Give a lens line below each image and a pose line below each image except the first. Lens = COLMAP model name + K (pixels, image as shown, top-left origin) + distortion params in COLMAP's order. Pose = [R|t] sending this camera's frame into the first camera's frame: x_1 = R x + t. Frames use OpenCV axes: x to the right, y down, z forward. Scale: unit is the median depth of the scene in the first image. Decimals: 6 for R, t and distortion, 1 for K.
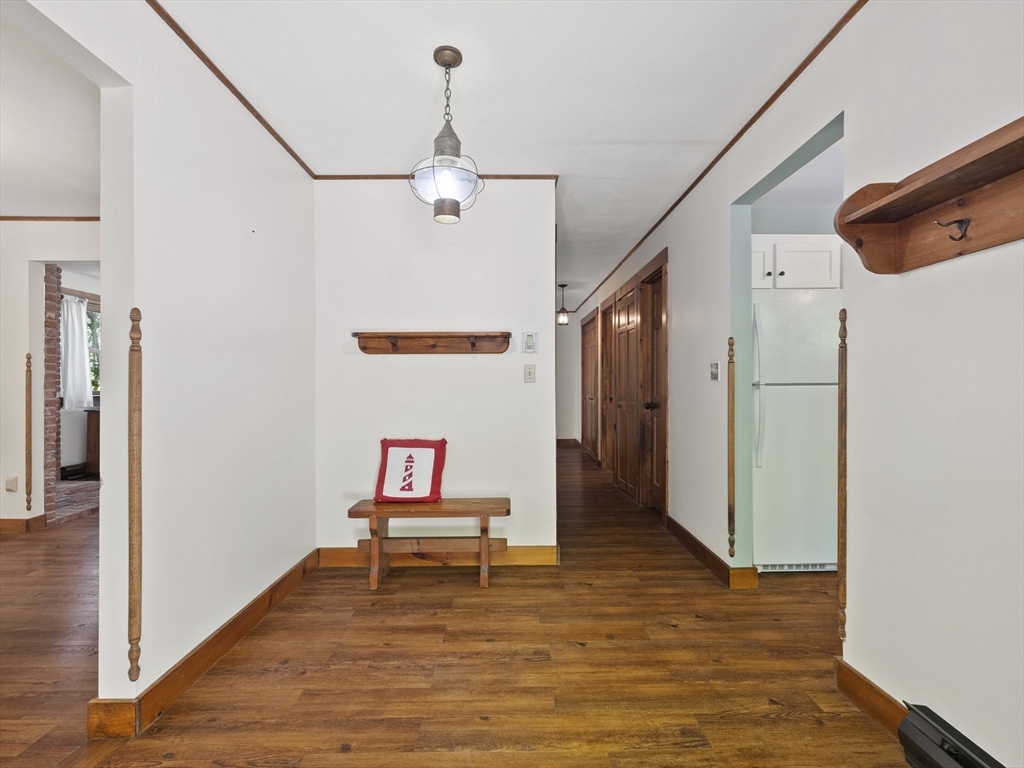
lens RADIAL K [[470.1, 0, 509.9], [0, 470.1, 386.8], [0, 0, 1]] dist [-0.000300, 0.000463]
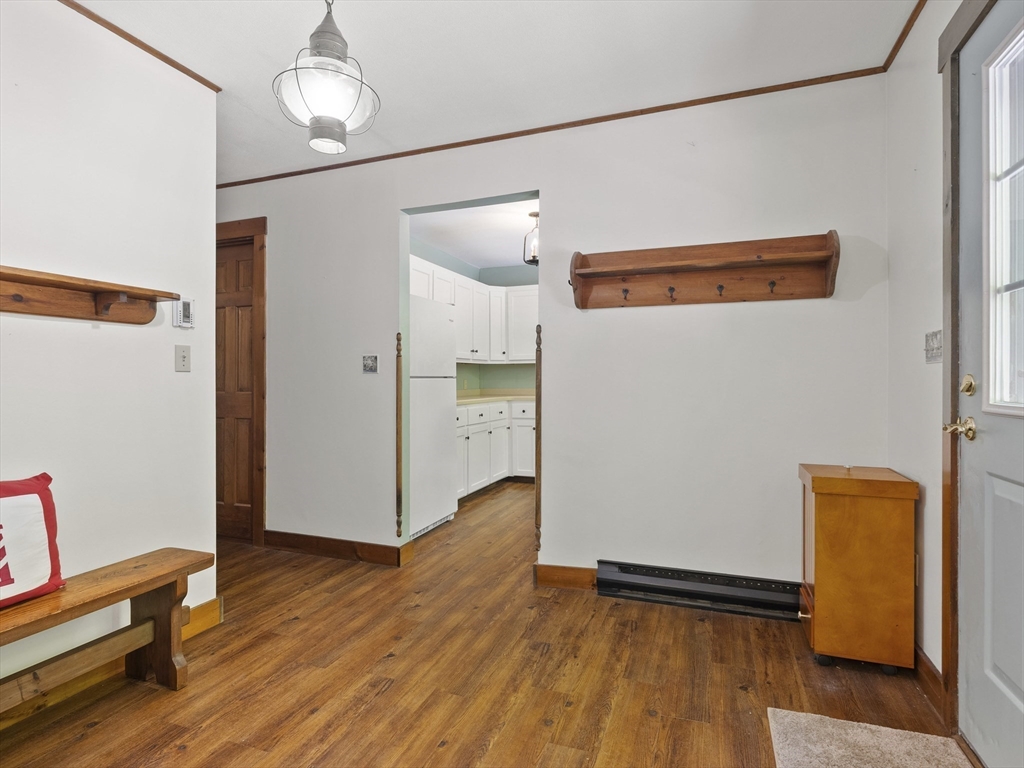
lens RADIAL K [[544.3, 0, 520.6], [0, 544.3, 385.4], [0, 0, 1]] dist [0.000988, -0.000353]
pose [[0.345836, -0.005269, 0.938280, -0.694447], [0.004031, 0.999983, 0.004130, 0.012572], [-0.938286, 0.002354, 0.345852, 0.356207]]
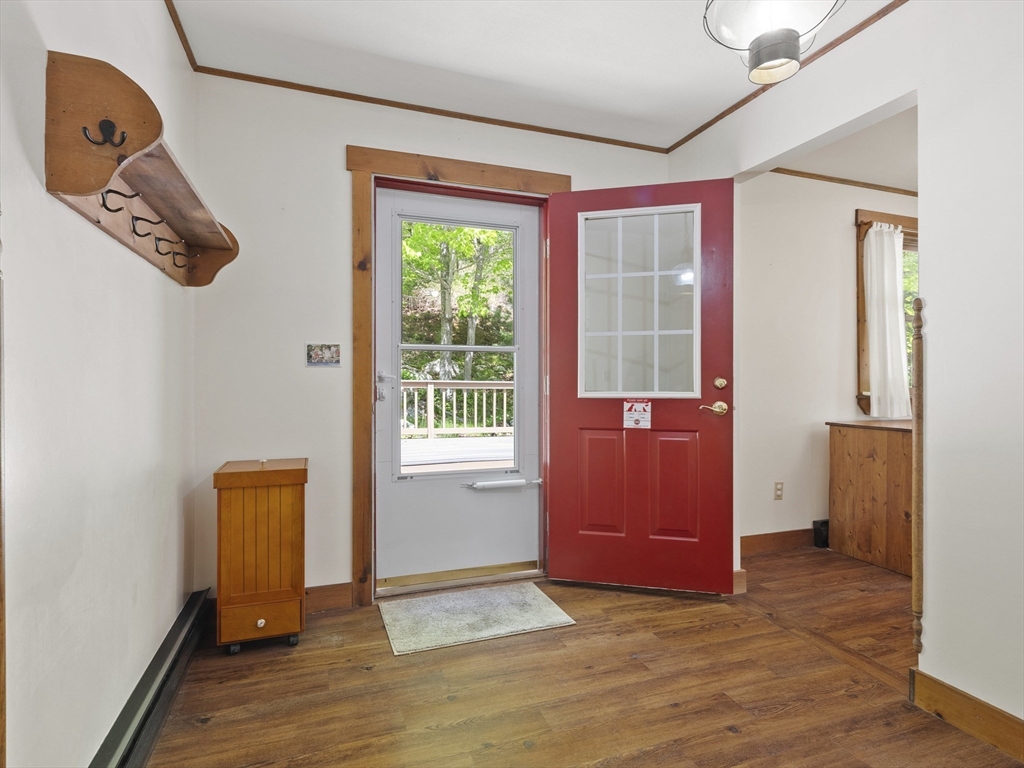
lens RADIAL K [[544.3, 0, 517.3], [0, 544.3, 384.0], [0, 0, 1]] dist [0.000988, -0.000353]
pose [[-0.941106, 0.000289, -0.338111, 0.315423], [-0.002580, 0.999964, 0.008038, 0.012454], [0.338101, 0.008437, -0.941072, 1.269248]]
